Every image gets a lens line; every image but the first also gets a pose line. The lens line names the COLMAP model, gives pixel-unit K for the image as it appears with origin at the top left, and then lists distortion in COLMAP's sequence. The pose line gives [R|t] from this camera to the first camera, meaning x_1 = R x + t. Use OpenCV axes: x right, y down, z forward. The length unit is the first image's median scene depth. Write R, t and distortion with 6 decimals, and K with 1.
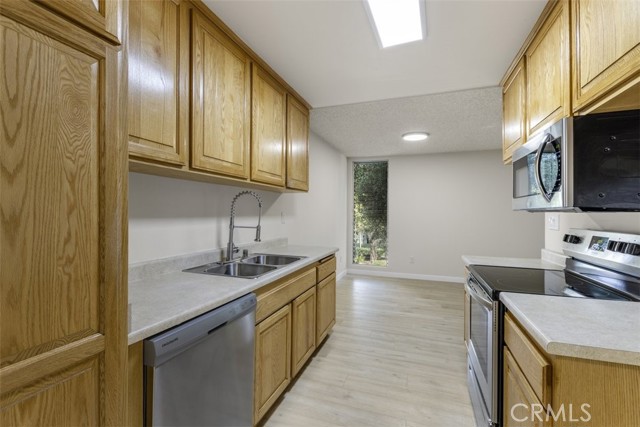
lens RADIAL K [[286.7, 0, 317.2], [0, 286.7, 212.3], [0, 0, 1]] dist [0.003670, -0.000544]
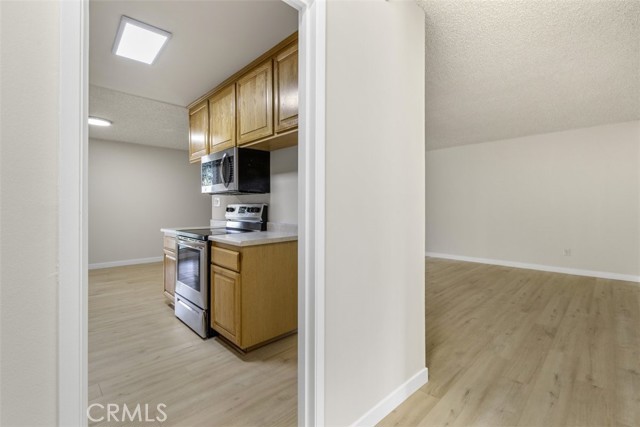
lens RADIAL K [[286.7, 0, 320.0], [0, 286.7, 208.4], [0, 0, 1]] dist [0.003670, -0.000544]
pose [[0.433042, -0.012550, 0.901286, -0.464747], [0.000232, 0.999905, 0.013812, 0.053401], [-0.901374, -0.005772, 0.433004, -0.282893]]
